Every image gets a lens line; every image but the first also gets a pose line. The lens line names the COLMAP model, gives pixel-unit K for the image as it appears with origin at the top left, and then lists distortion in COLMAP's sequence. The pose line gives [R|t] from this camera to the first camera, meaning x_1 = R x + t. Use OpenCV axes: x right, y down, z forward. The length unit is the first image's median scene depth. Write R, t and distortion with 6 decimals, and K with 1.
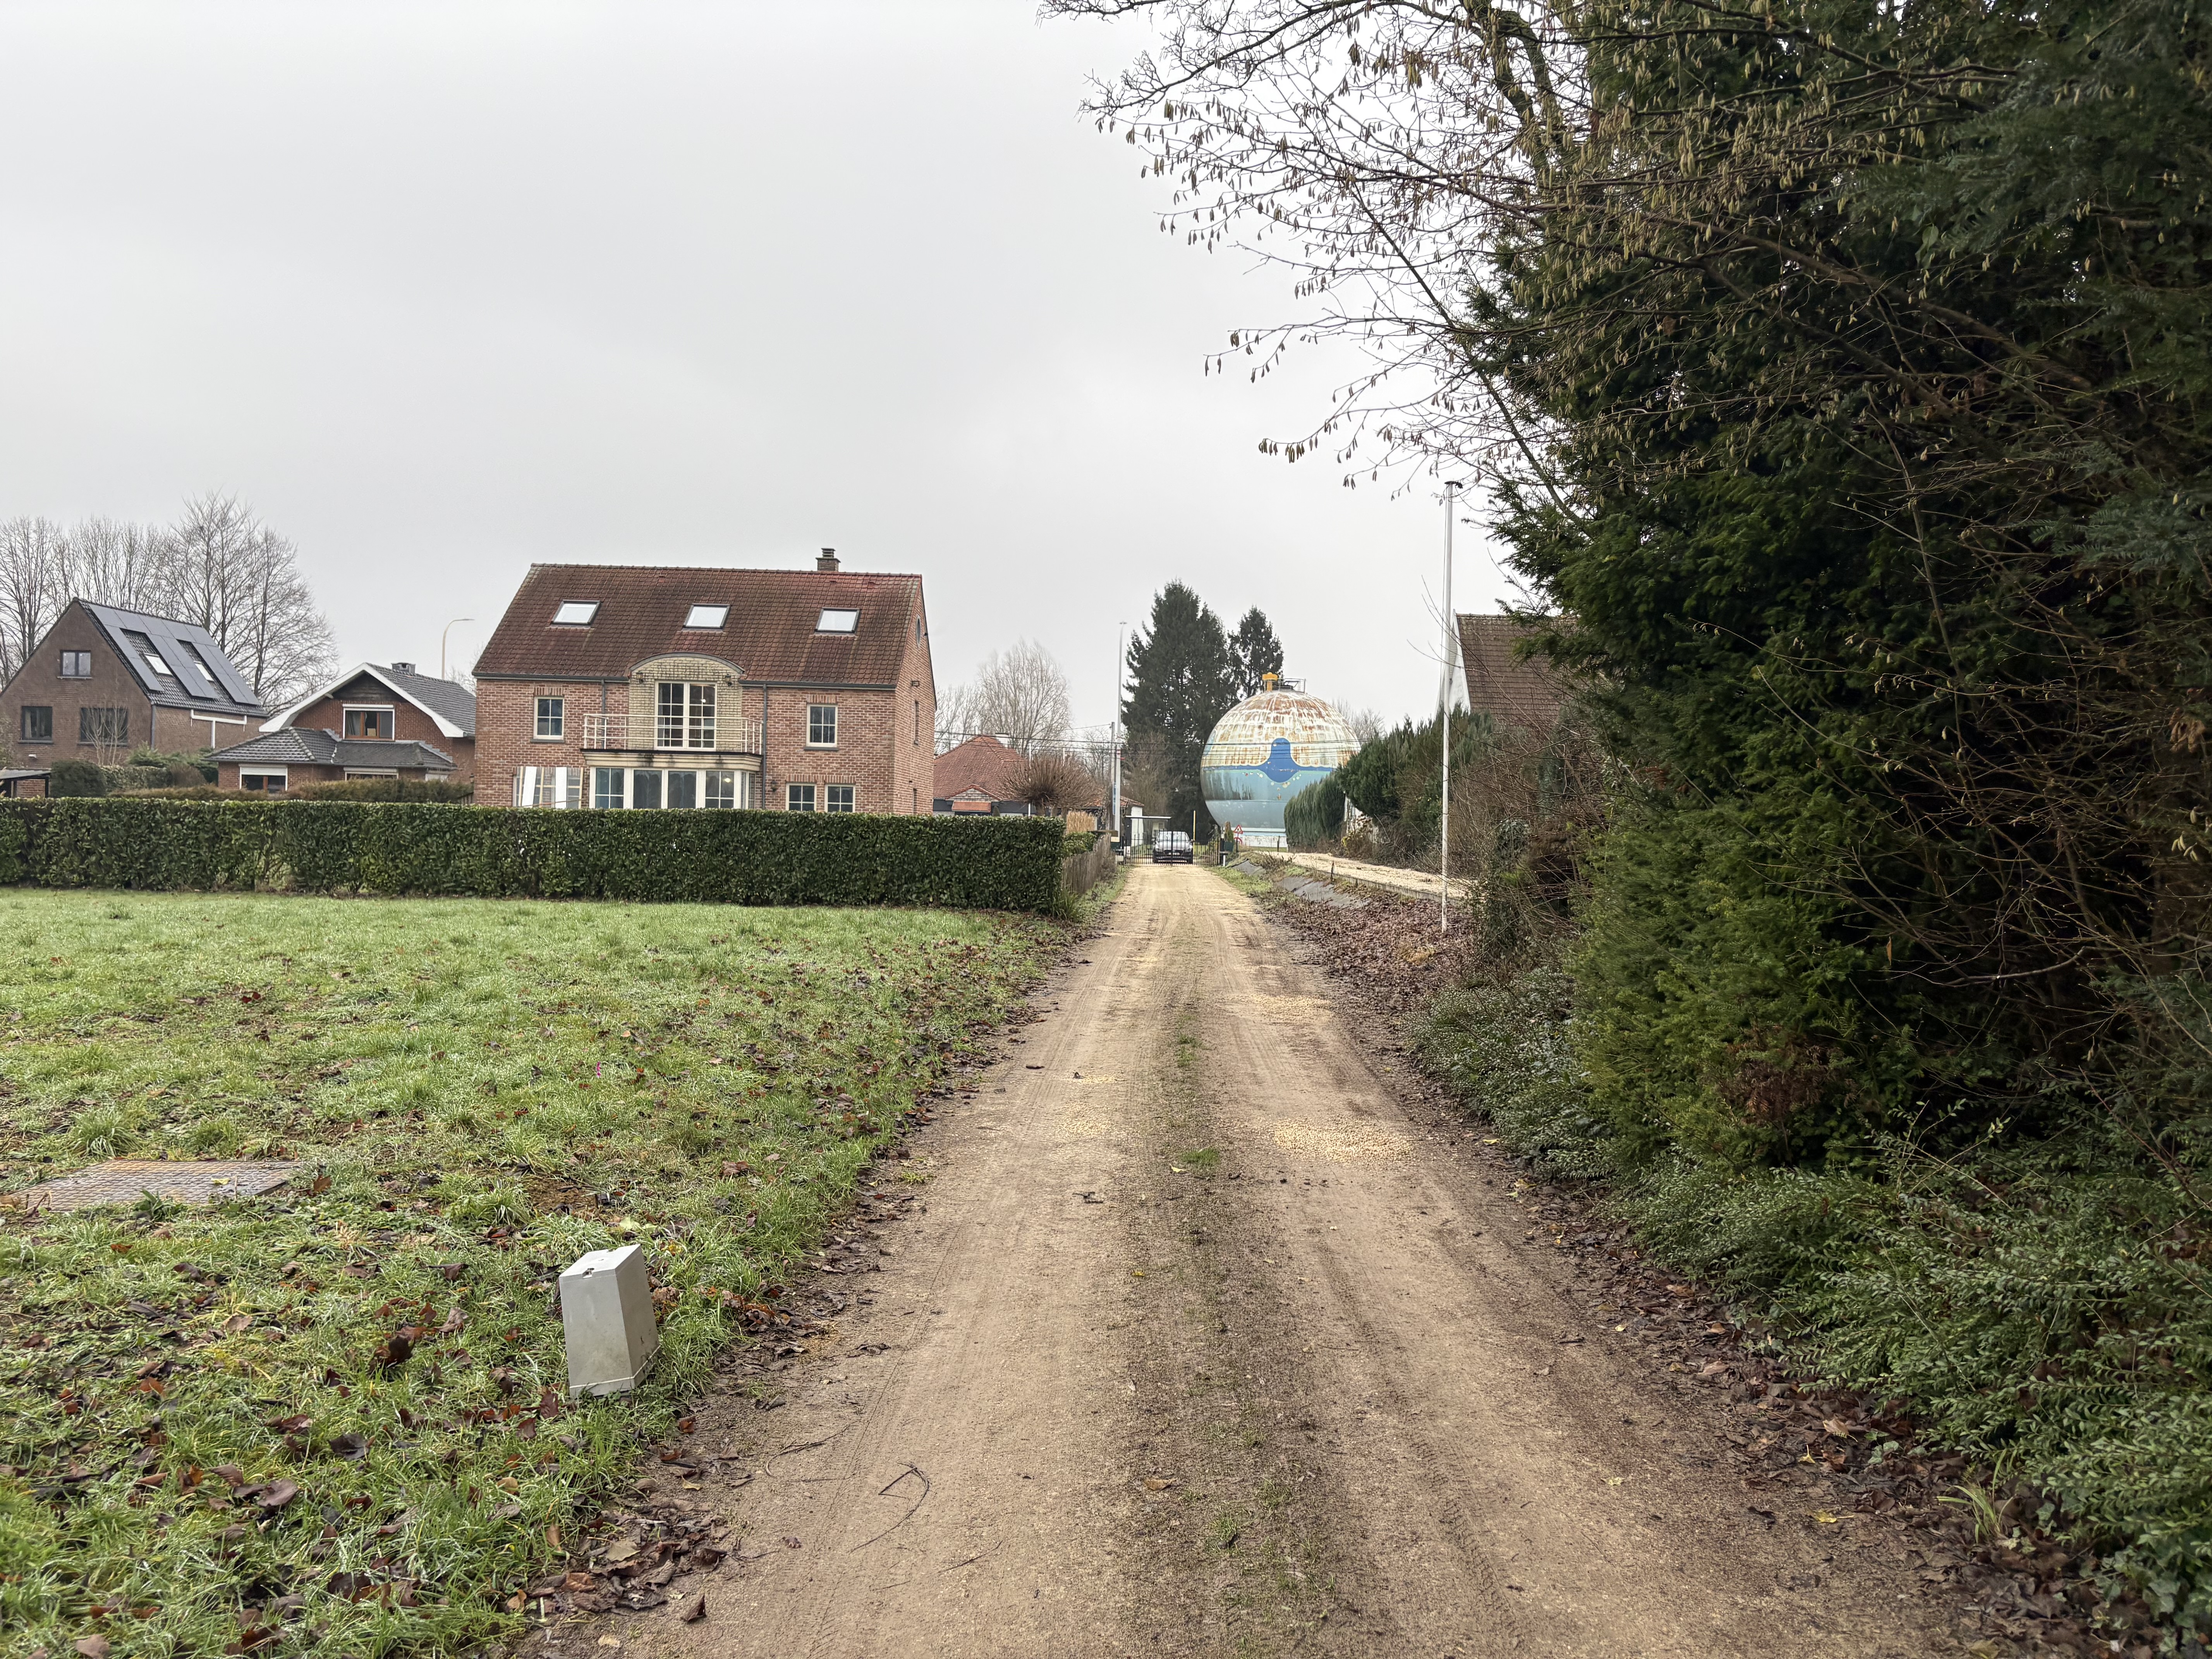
lens RADIAL K [[1669.0, 0, 1122.0], [0, 1669.0, 825.9], [0, 0, 1]] dist [0.083126, -0.100154]
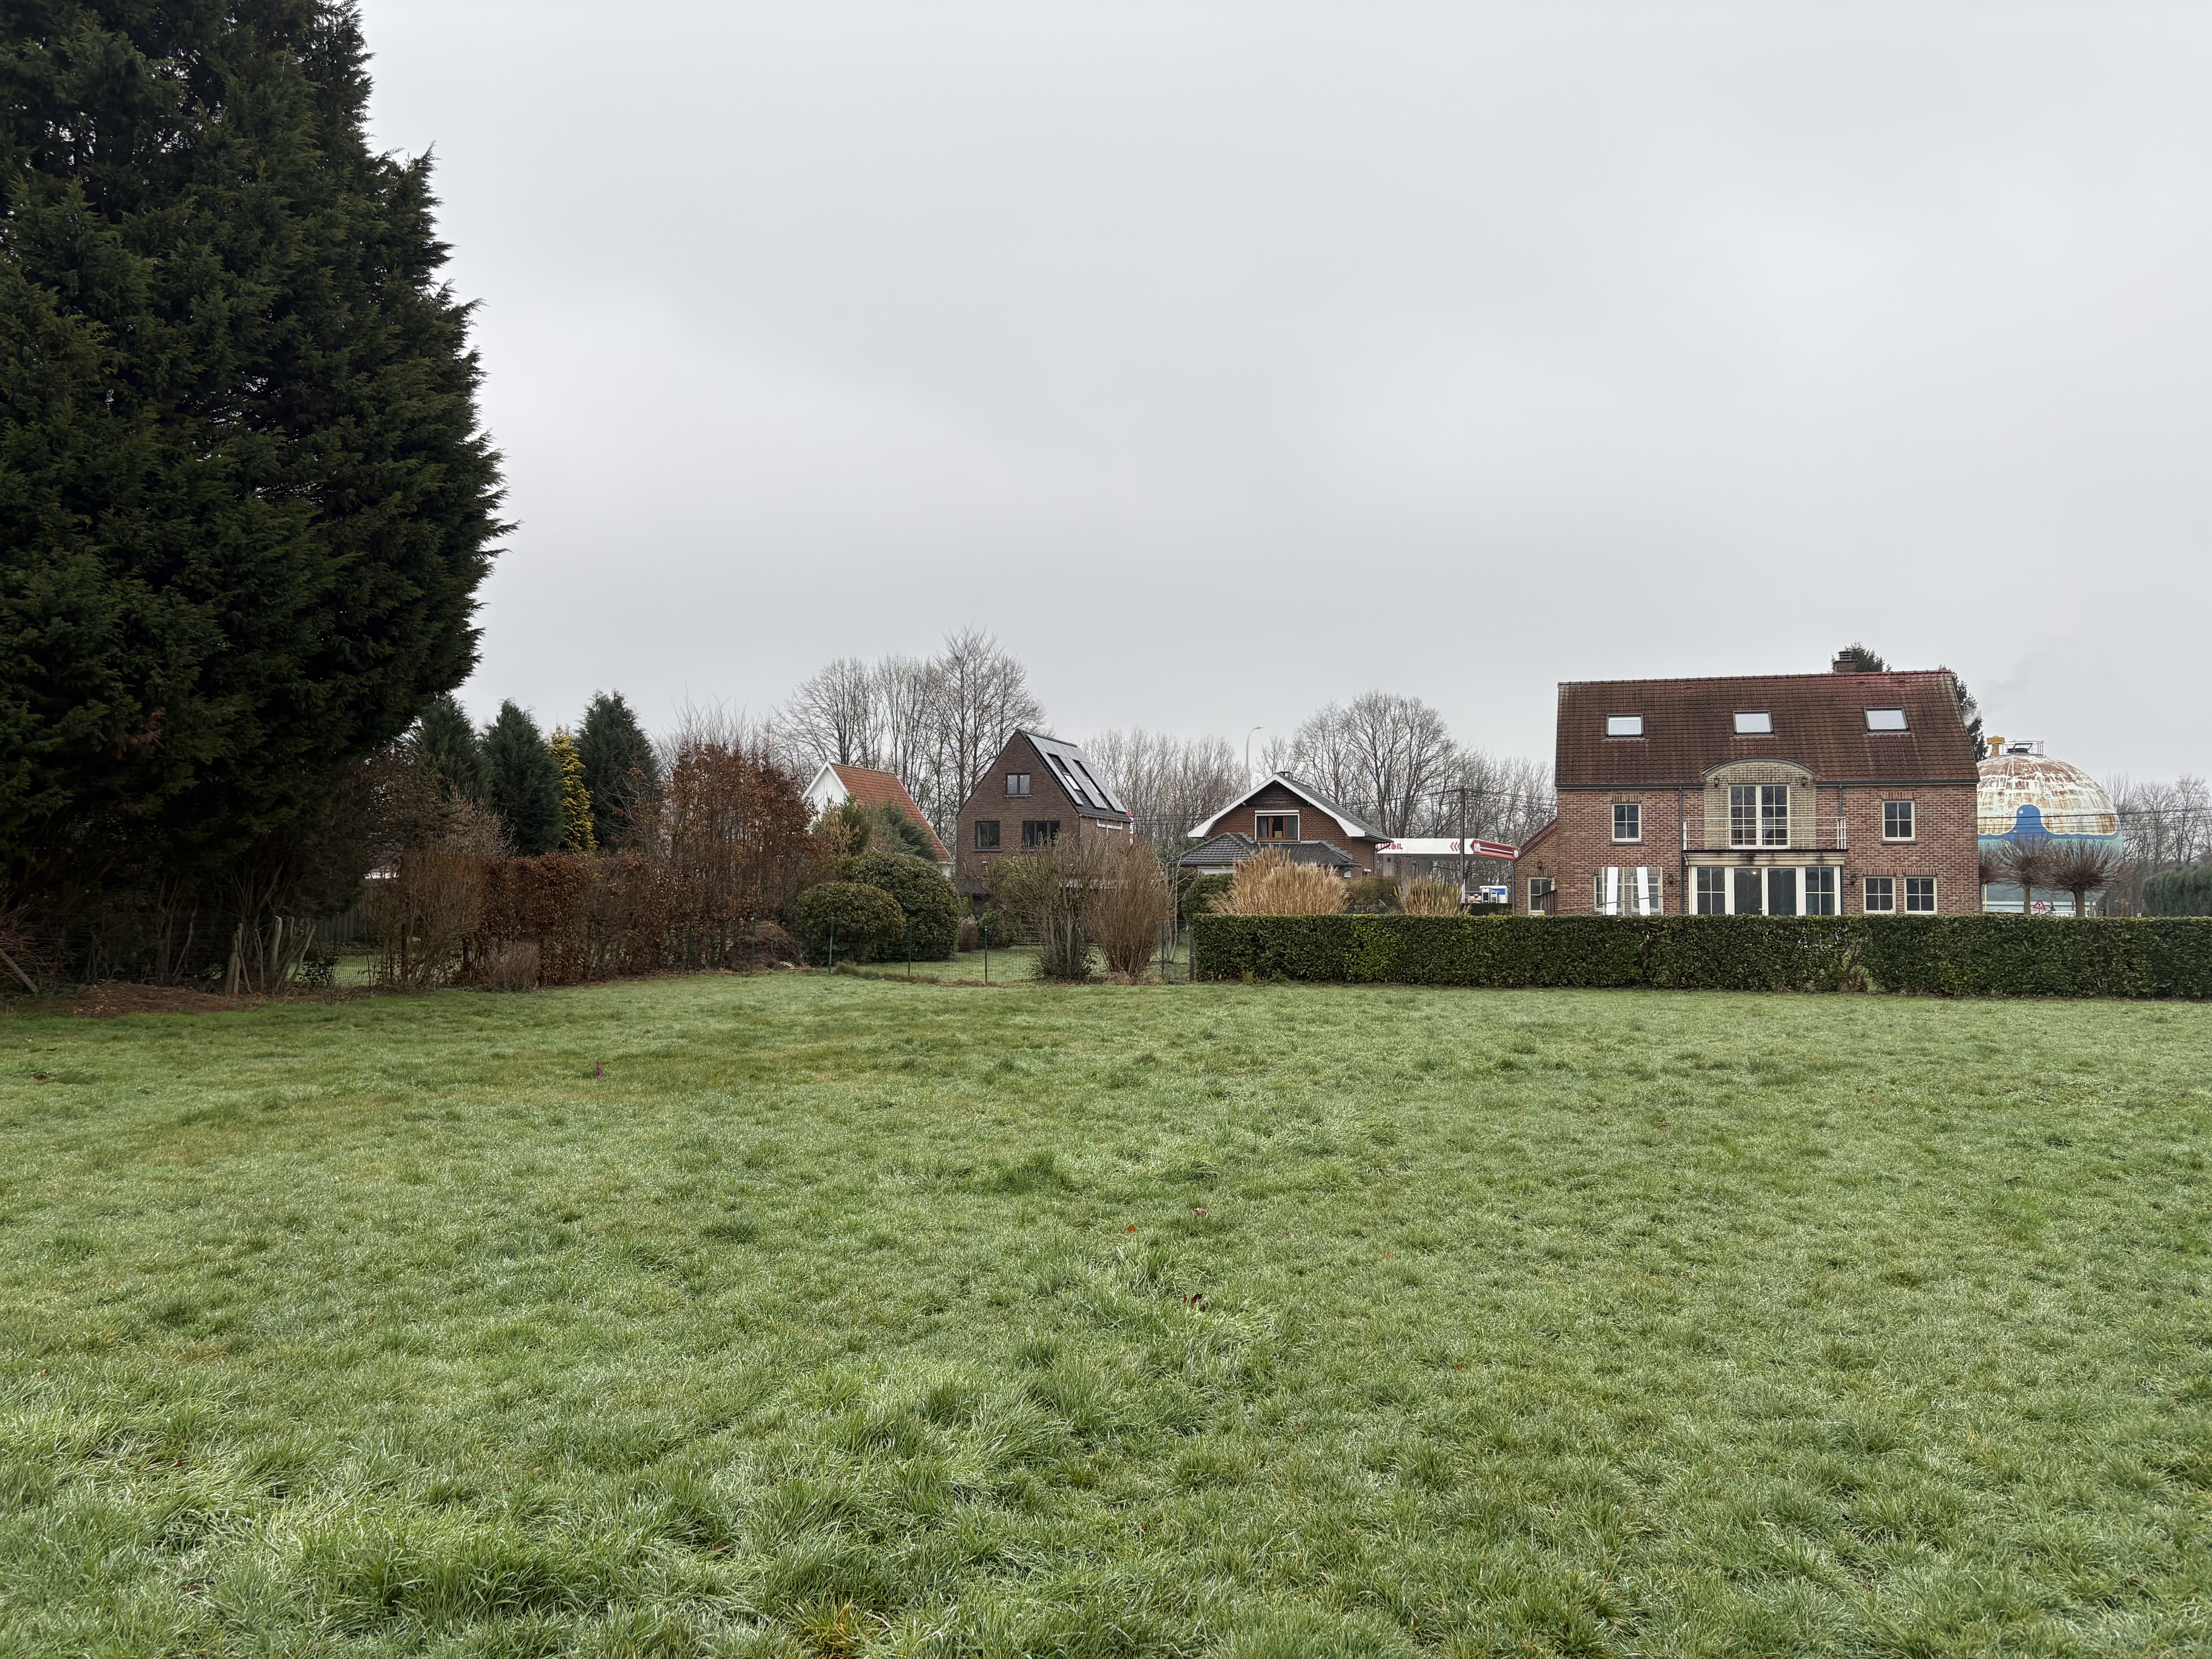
lens RADIAL K [[1672.2, 0, 1069.4], [0, 1672.2, 753.7], [0, 0, 1]] dist [0.001498, -0.039035]
pose [[0.953221, -0.044814, -0.298935, -0.265292], [0.018591, 0.995769, -0.089995, -0.012685], [0.301704, 0.080228, 0.950020, -0.115115]]
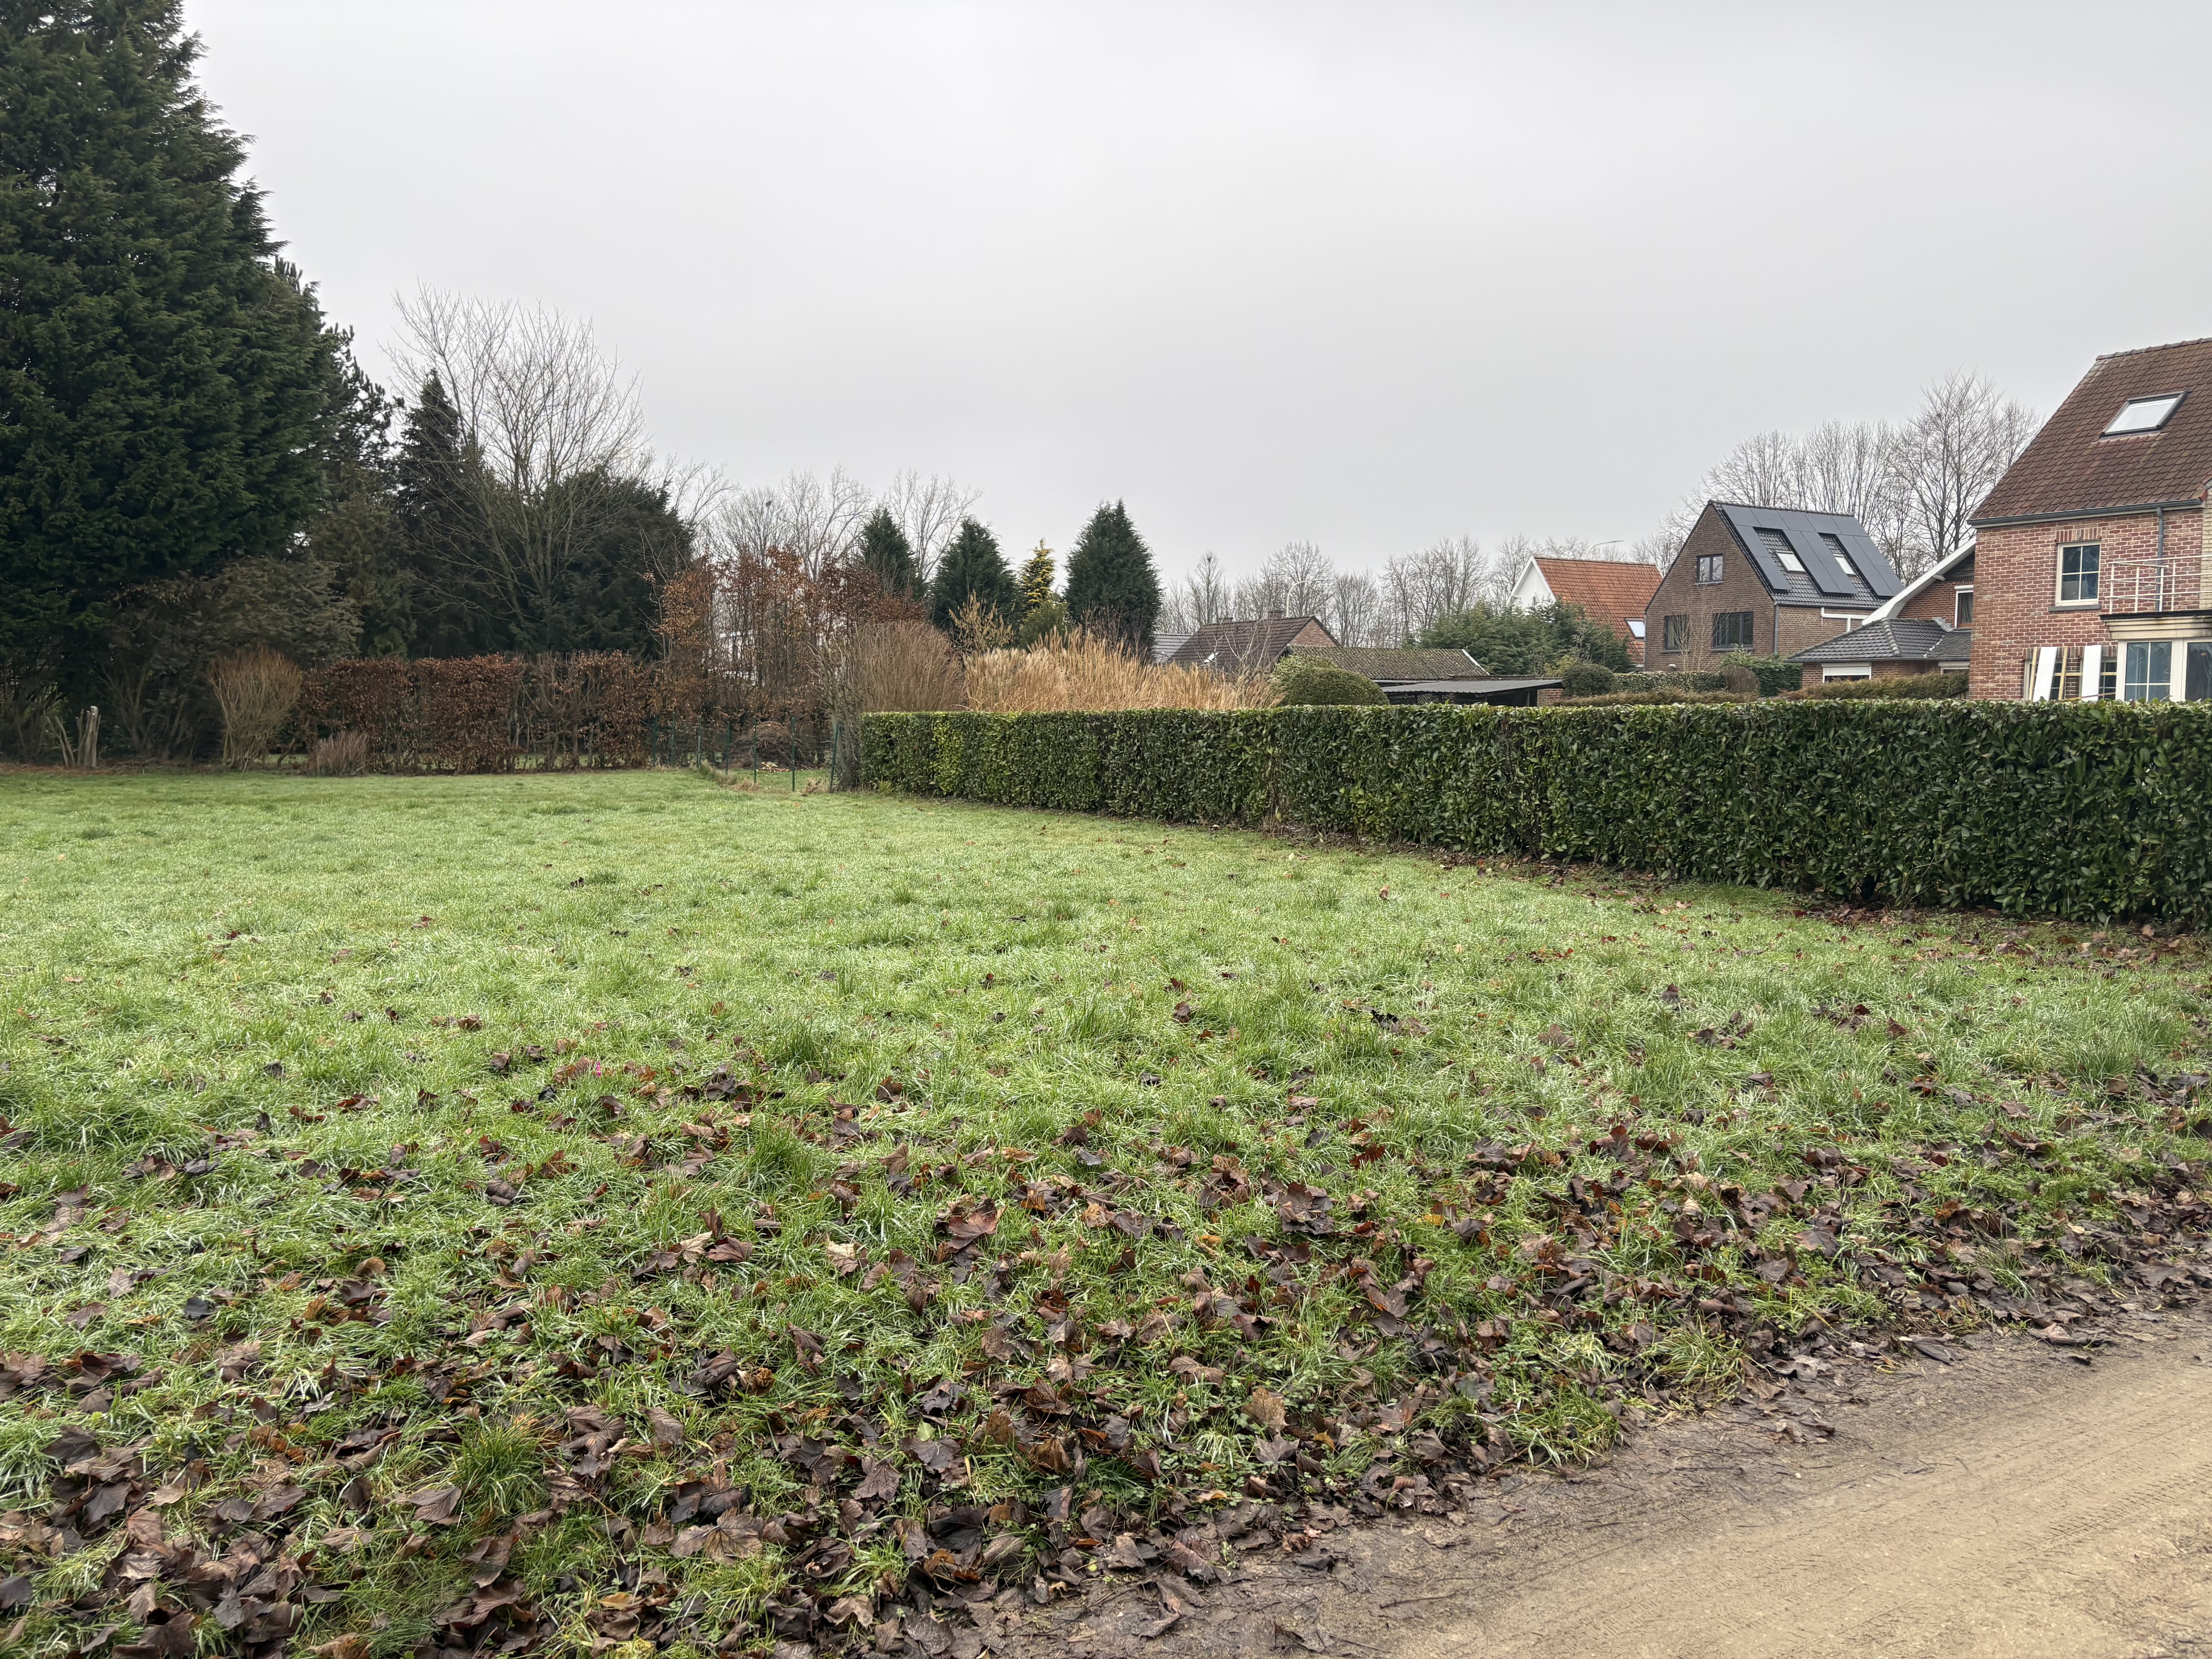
lens RADIAL K [[1669.0, 0, 1122.0], [0, 1669.0, 825.9], [0, 0, 1]] dist [0.083126, -0.100154]
pose [[0.536852, 0.036815, -0.842873, 0.027030], [0.010114, 0.998695, 0.050062, -0.000193], [0.843616, -0.035401, 0.535779, 0.220396]]
